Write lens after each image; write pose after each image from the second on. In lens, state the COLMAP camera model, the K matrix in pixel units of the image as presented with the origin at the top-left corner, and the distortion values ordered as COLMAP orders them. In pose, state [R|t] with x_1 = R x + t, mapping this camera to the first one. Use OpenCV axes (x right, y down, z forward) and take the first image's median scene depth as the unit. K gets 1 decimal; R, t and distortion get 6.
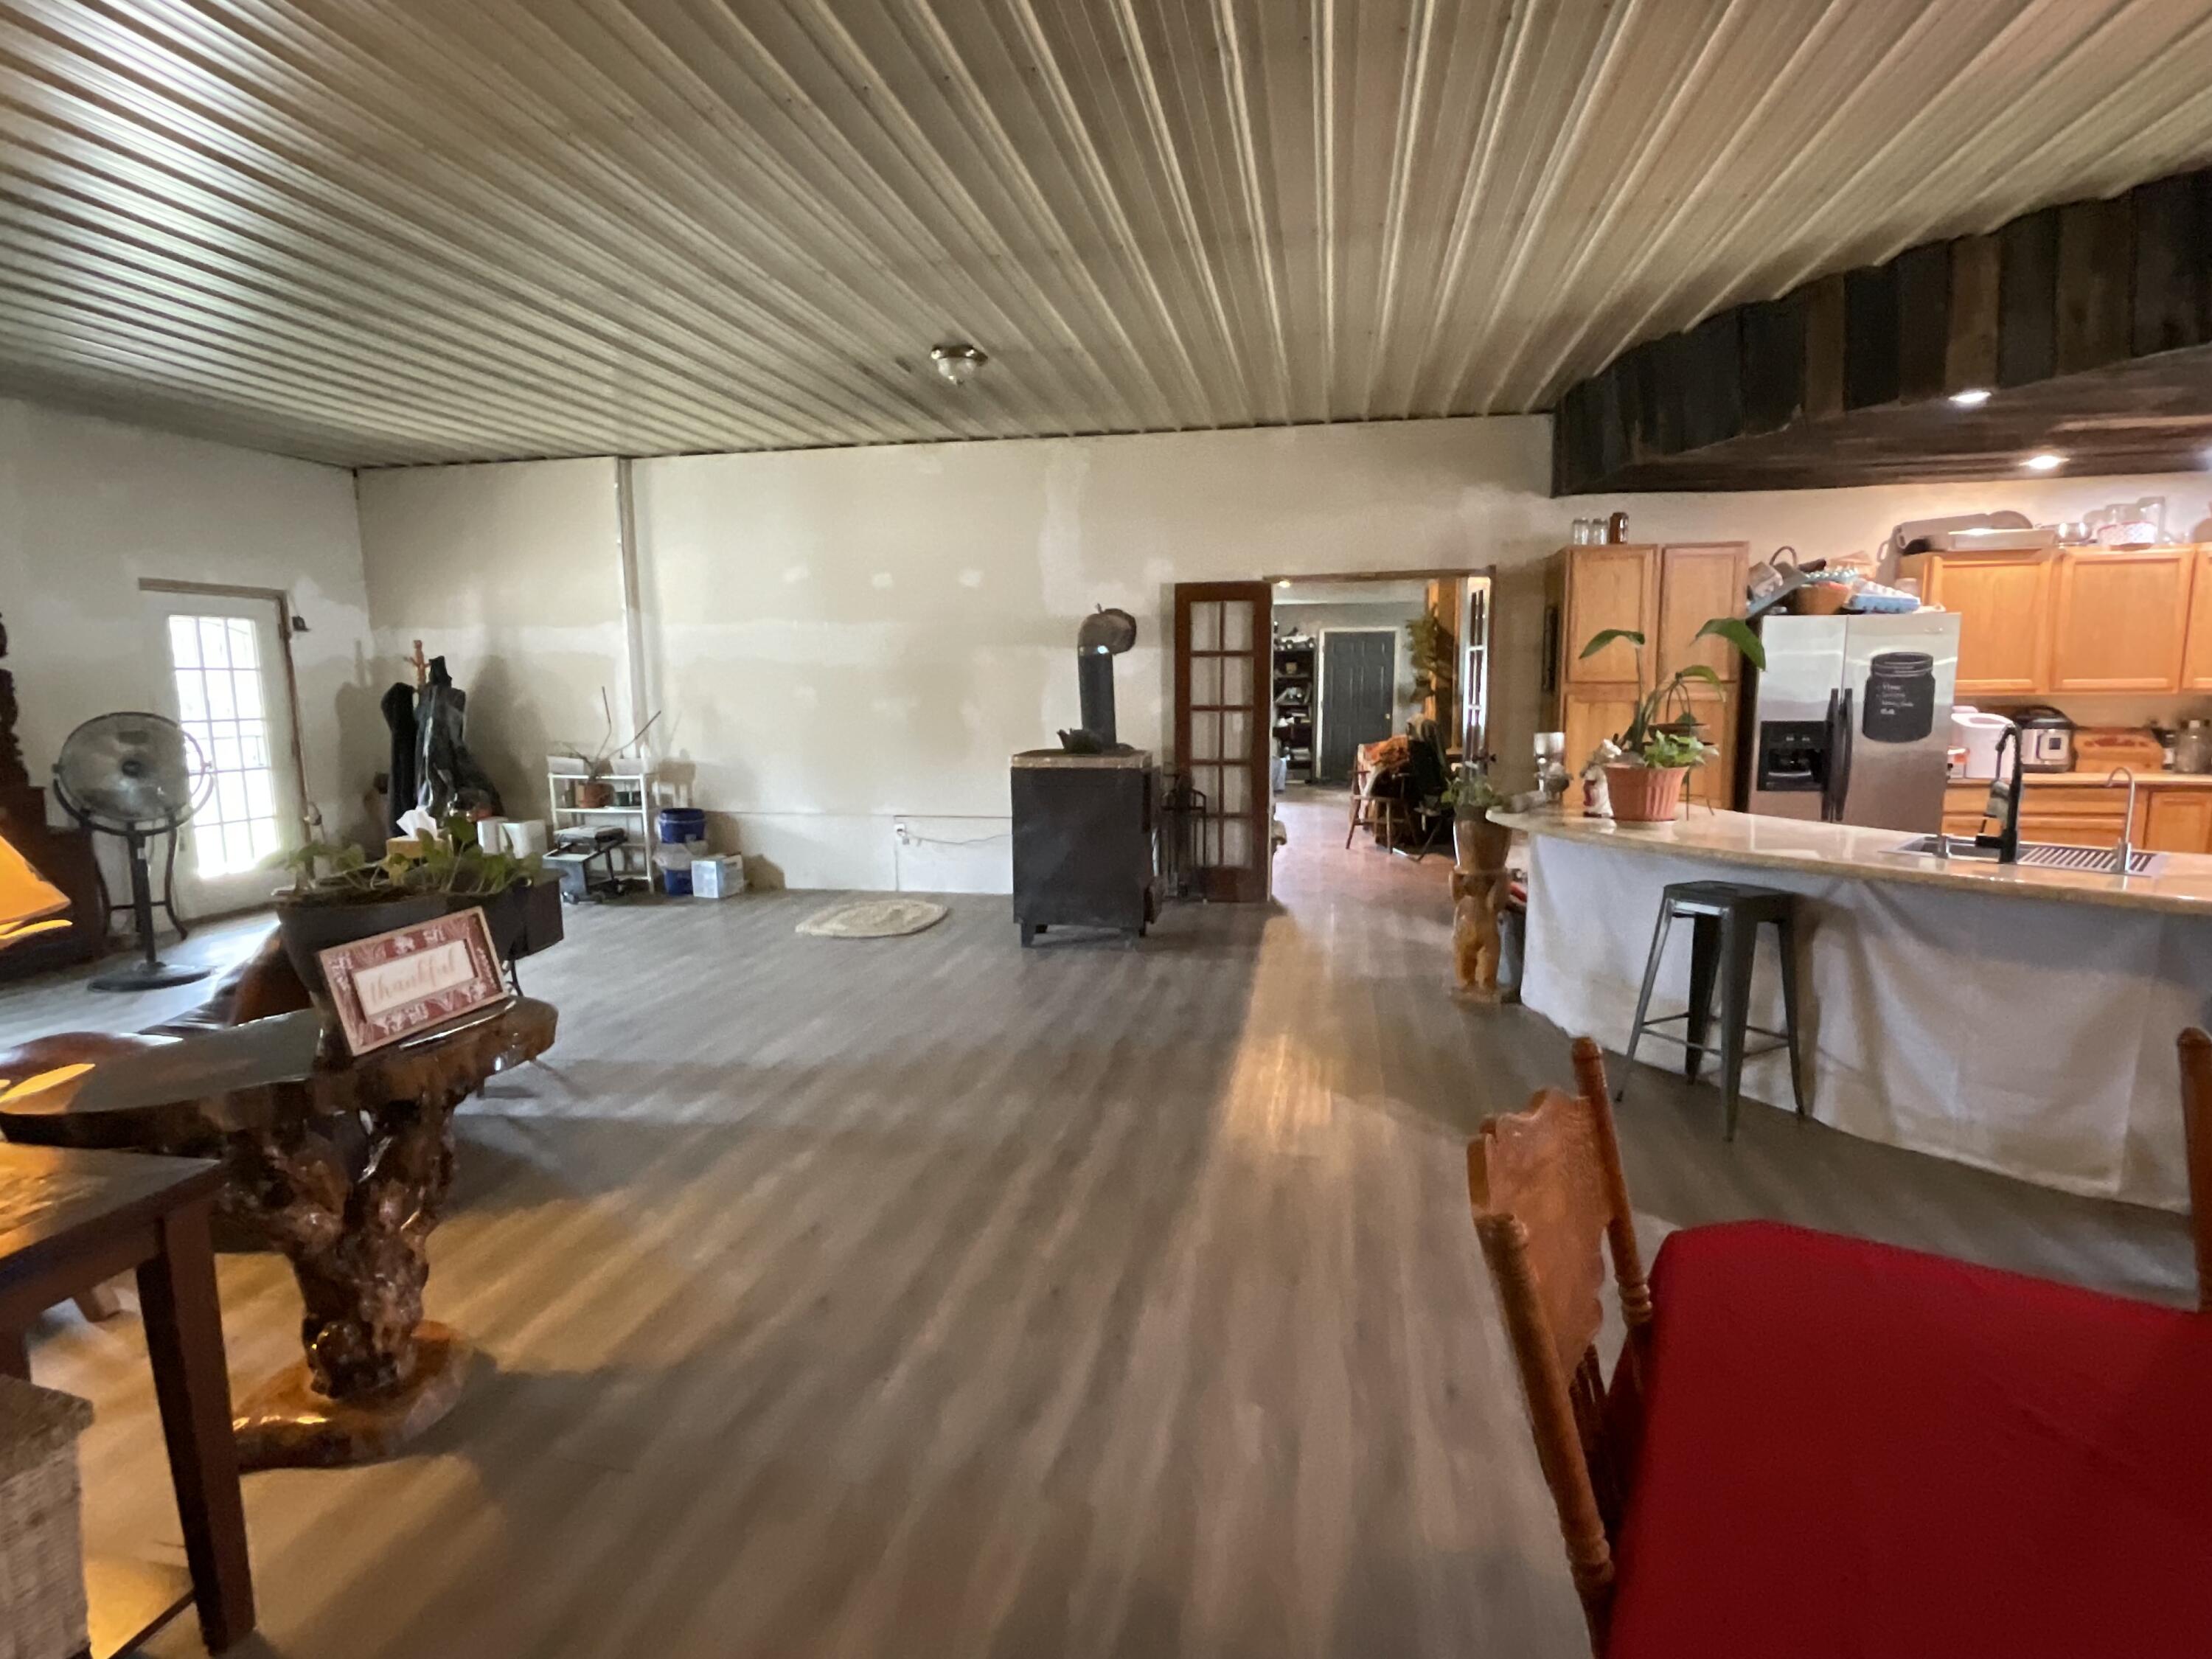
lens RADIAL K [[1141.1, 0, 1104.0], [0, 1141.1, 833.5], [0, 0, 1]] dist [-0.020238, 0.015032]
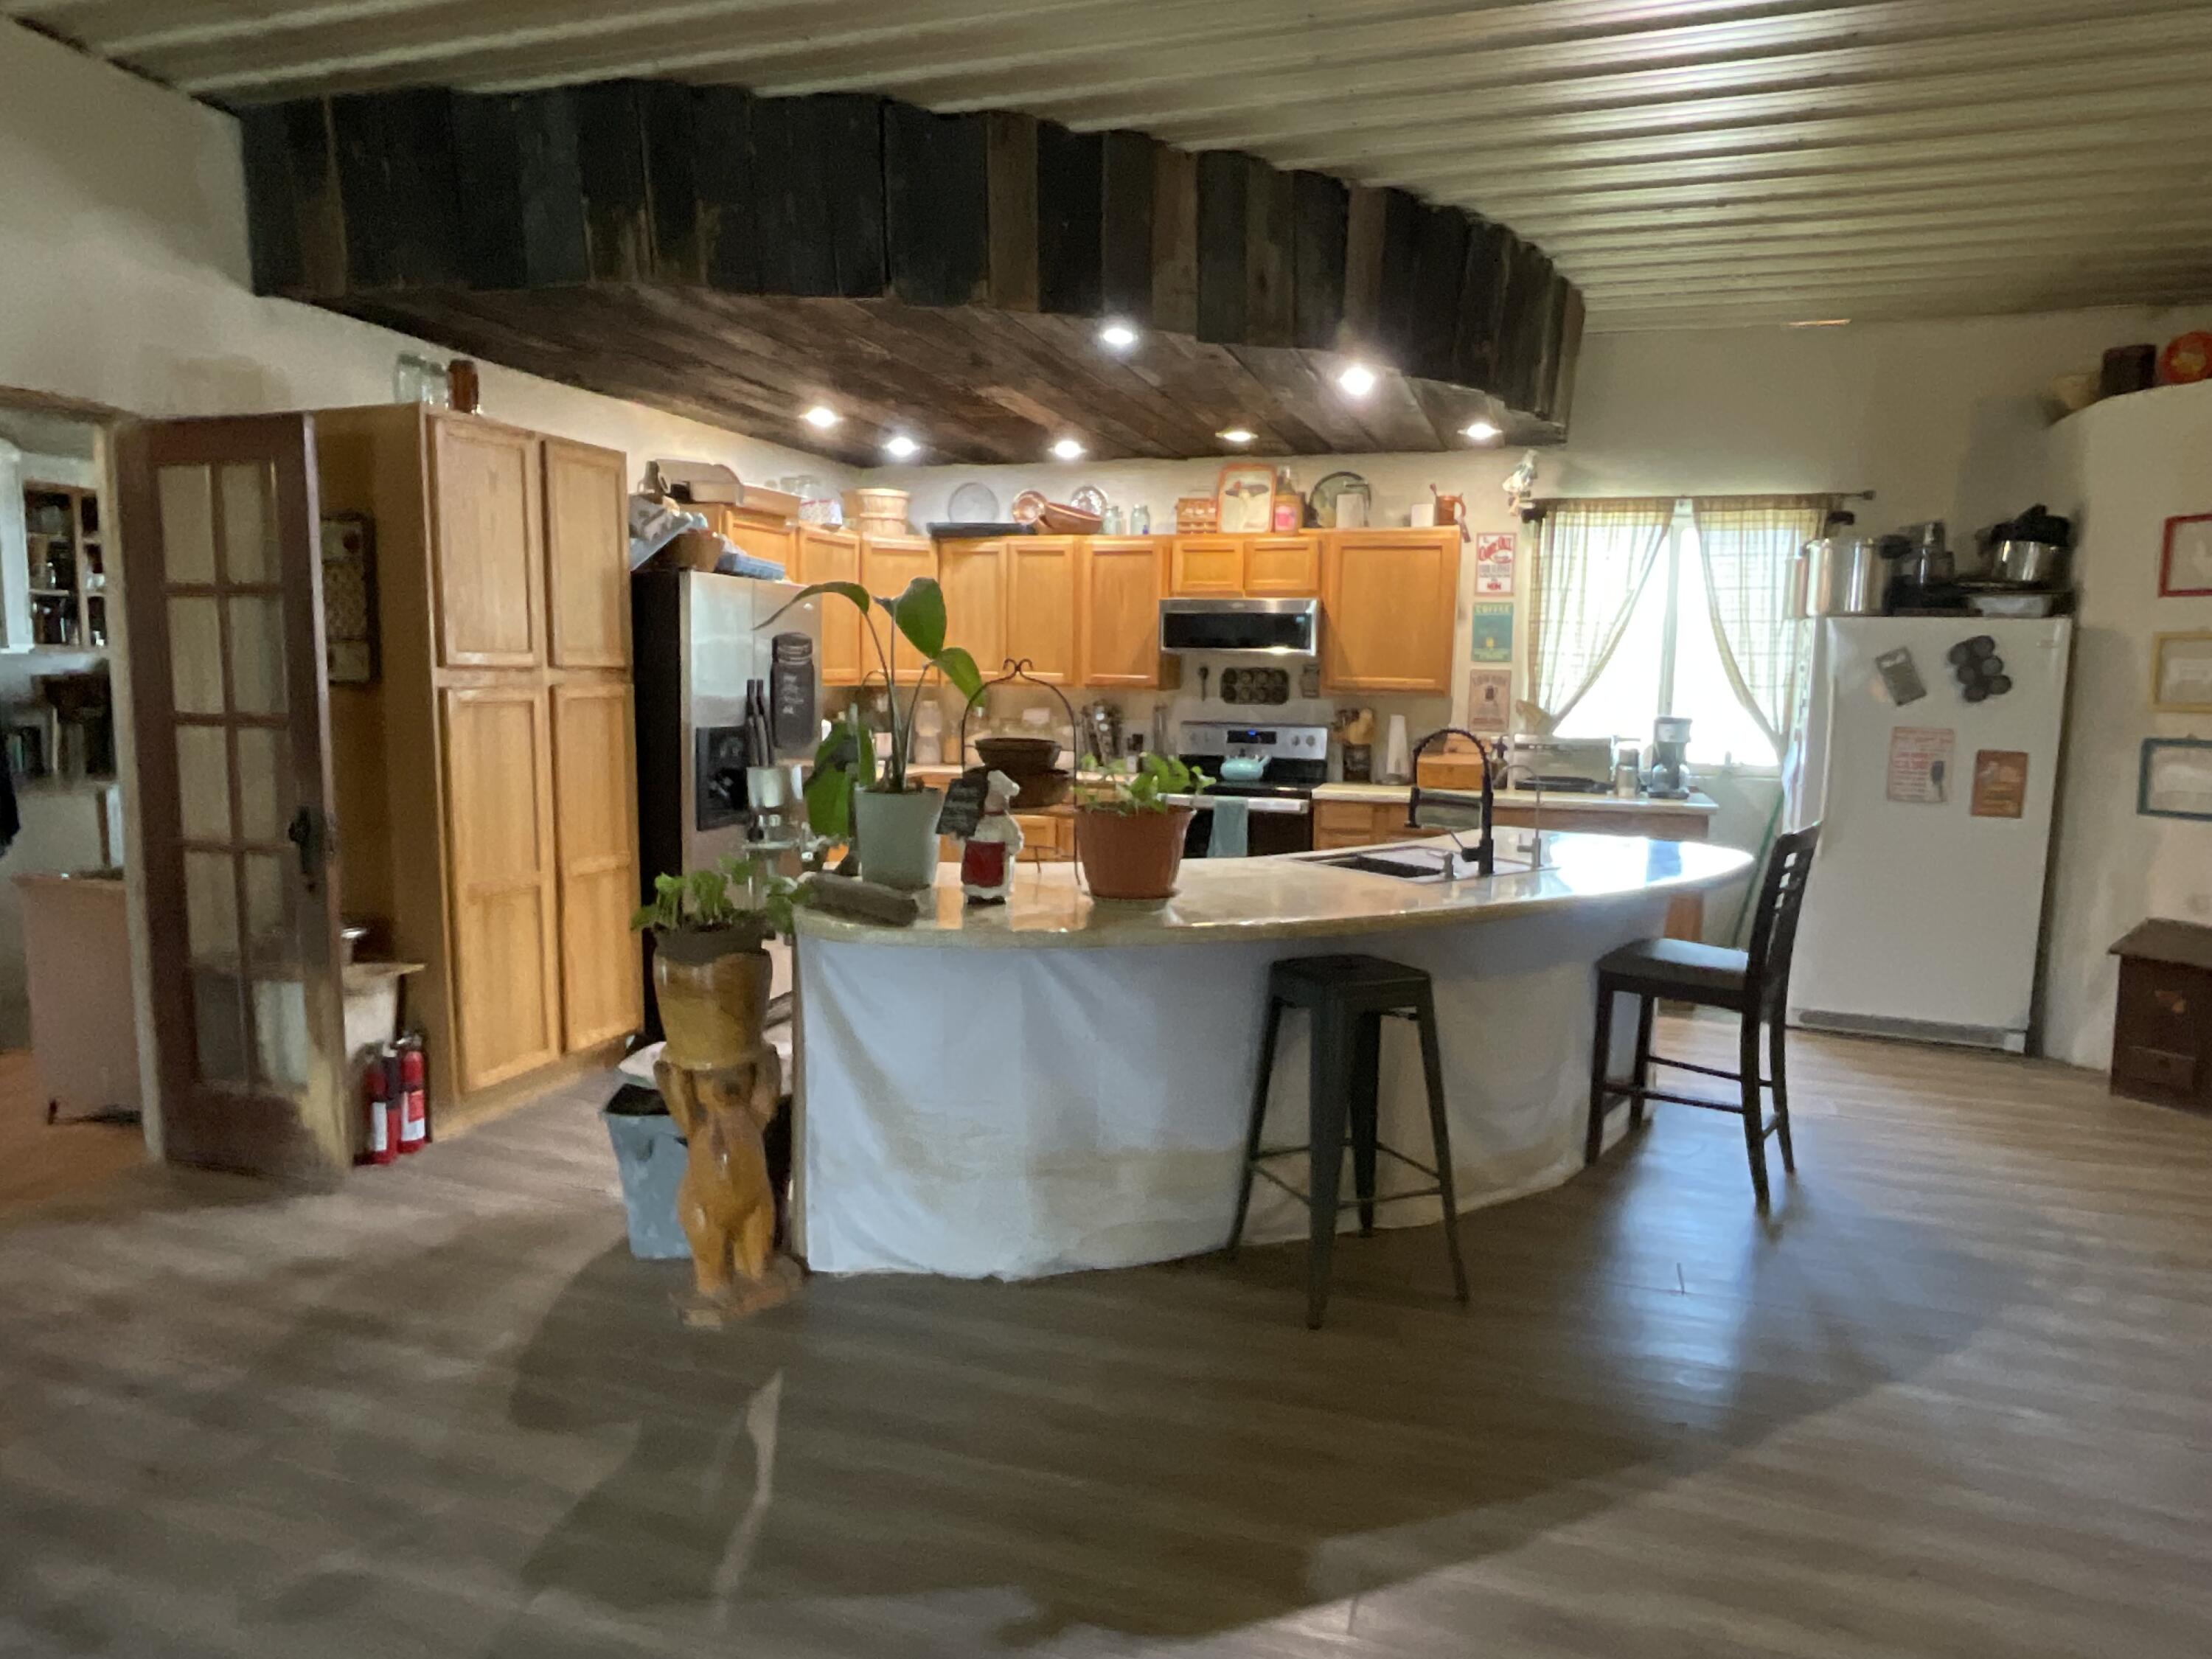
lens RADIAL K [[1356.1, 0, 1092.4], [0, 1356.1, 830.0], [0, 0, 1]] dist [-0.009707, -0.001538]
pose [[0.122223, -0.108194, 0.986588, -0.197287], [0.115556, 0.988831, 0.094124, -0.089385], [-0.985753, 0.102502, 0.133360, 0.680807]]
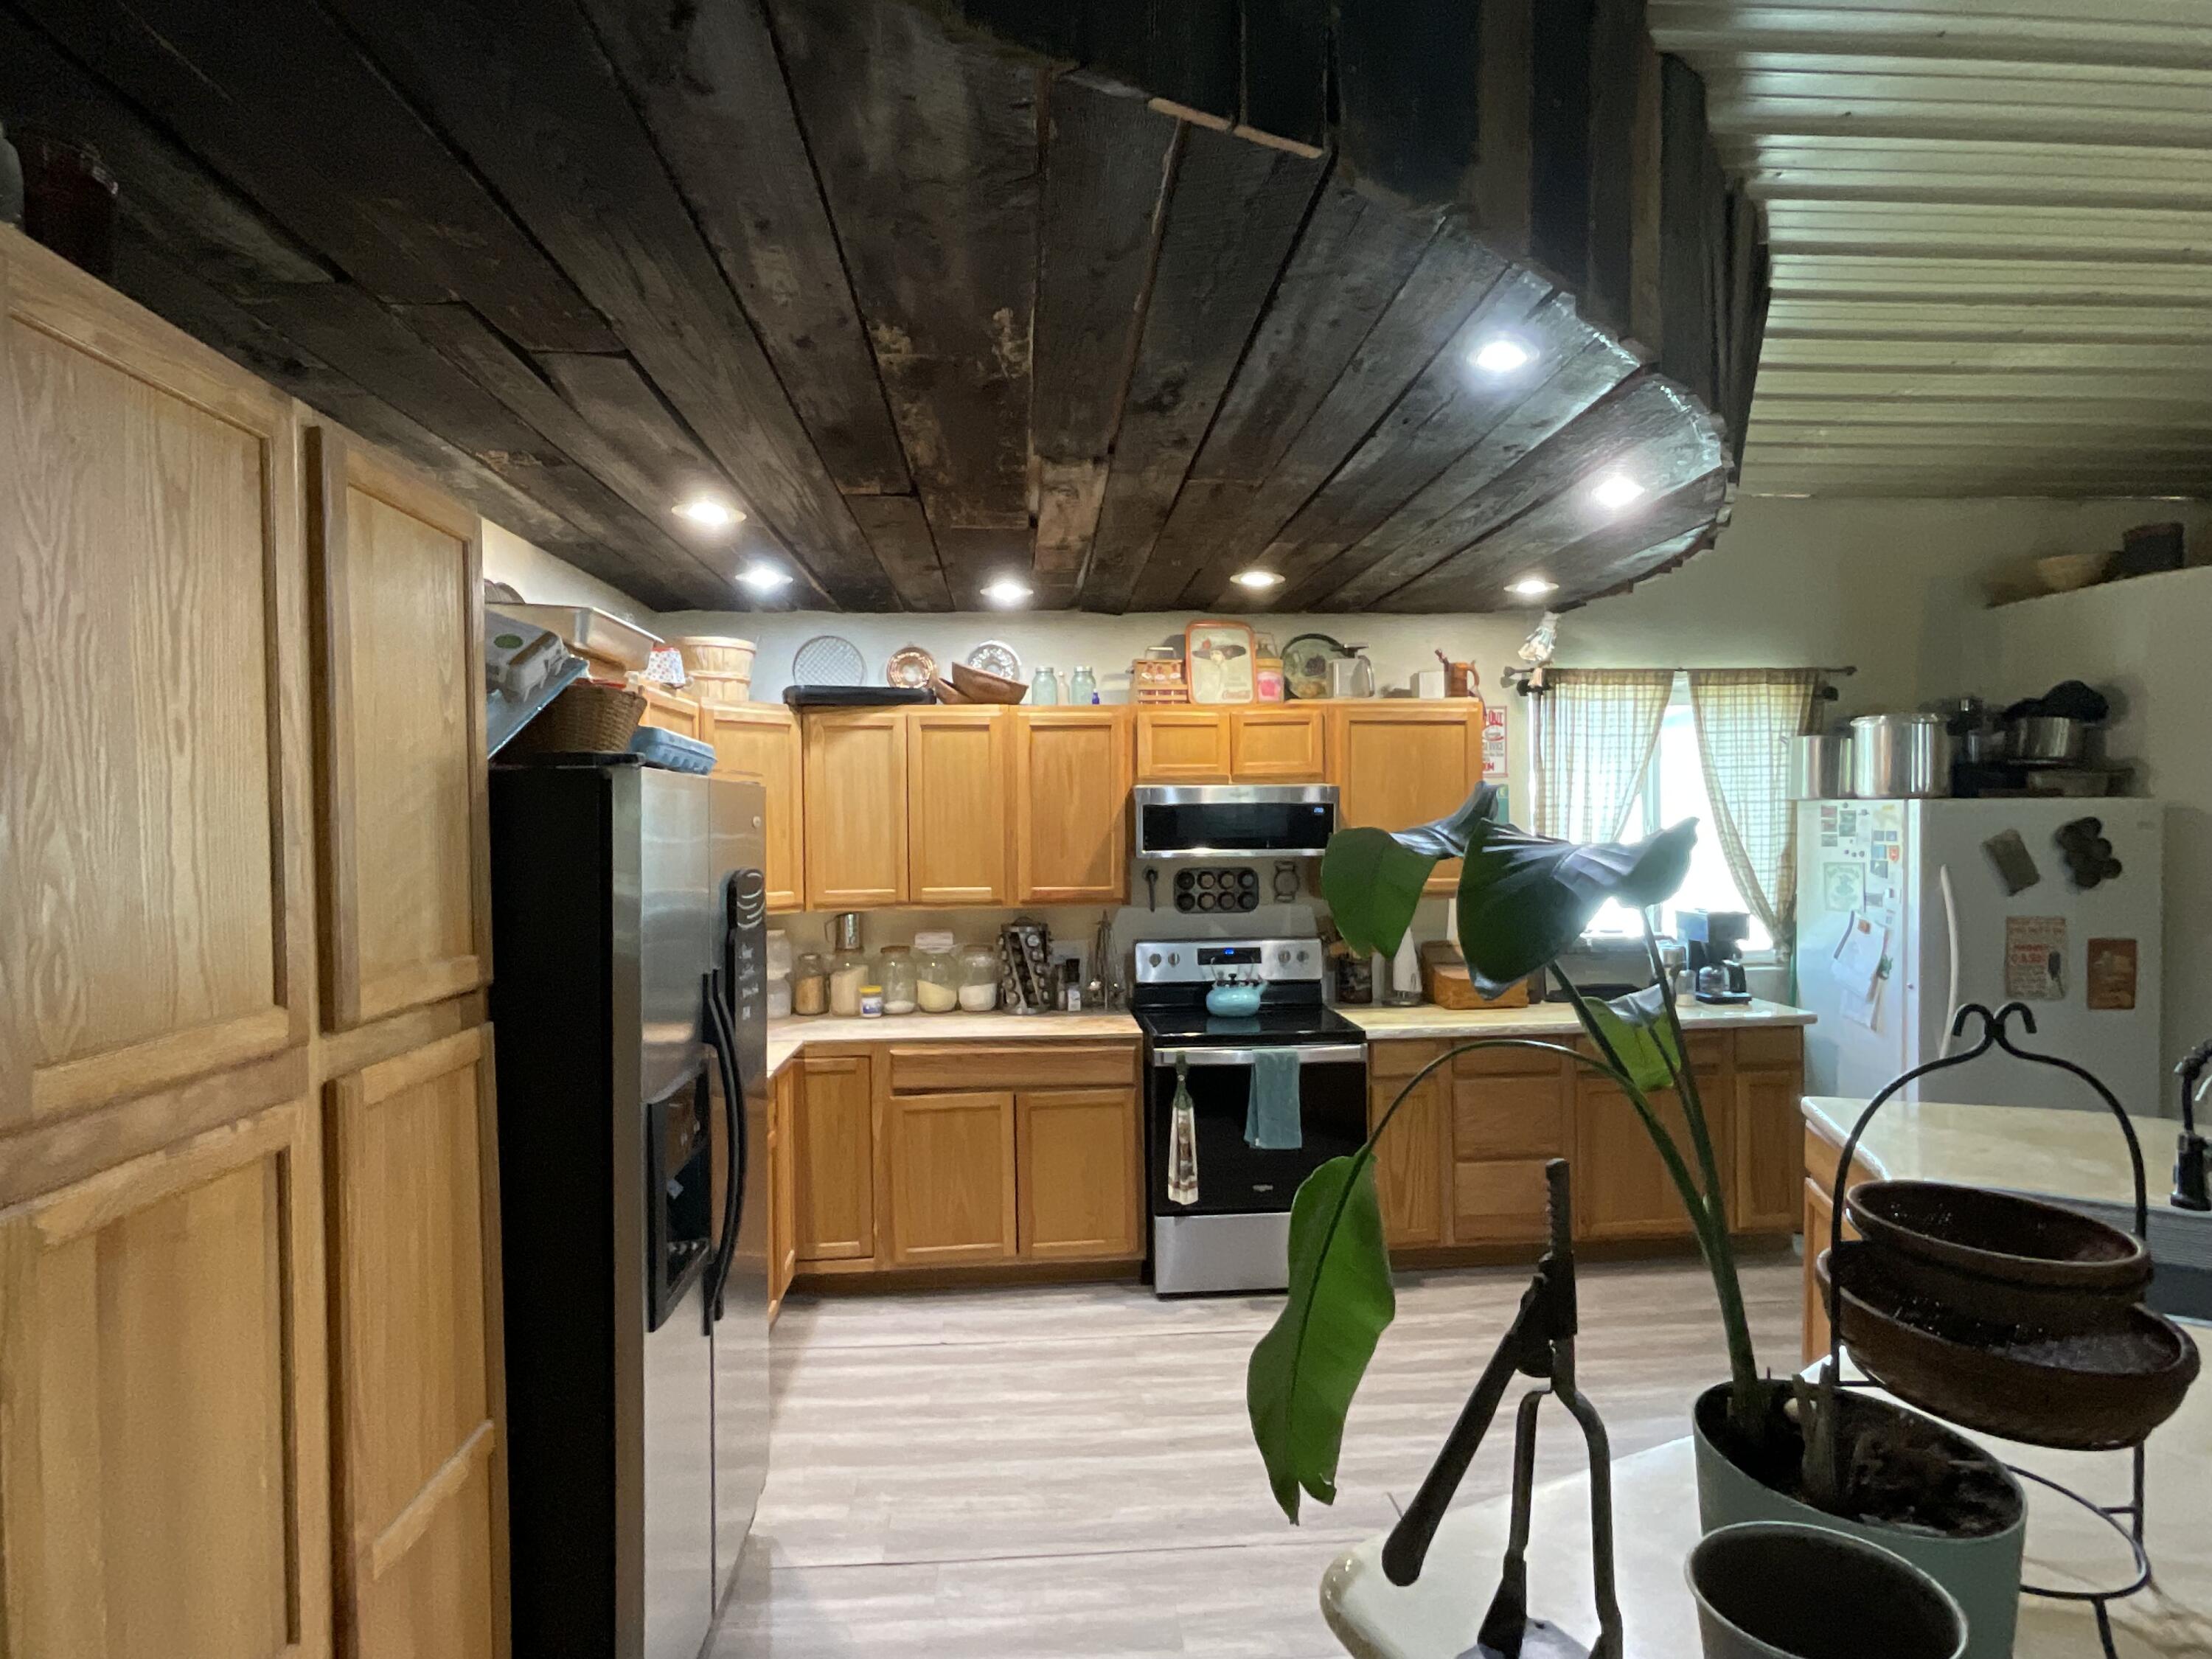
lens RADIAL K [[1141.1, 0, 1099.6], [0, 1141.1, 835.4], [0, 0, 1]] dist [-0.020238, 0.015032]
pose [[-0.261461, 0.000907, 0.965214, 0.253502], [0.144537, 0.988761, 0.038224, -0.168212], [-0.954331, 0.149503, -0.258653, 0.971397]]
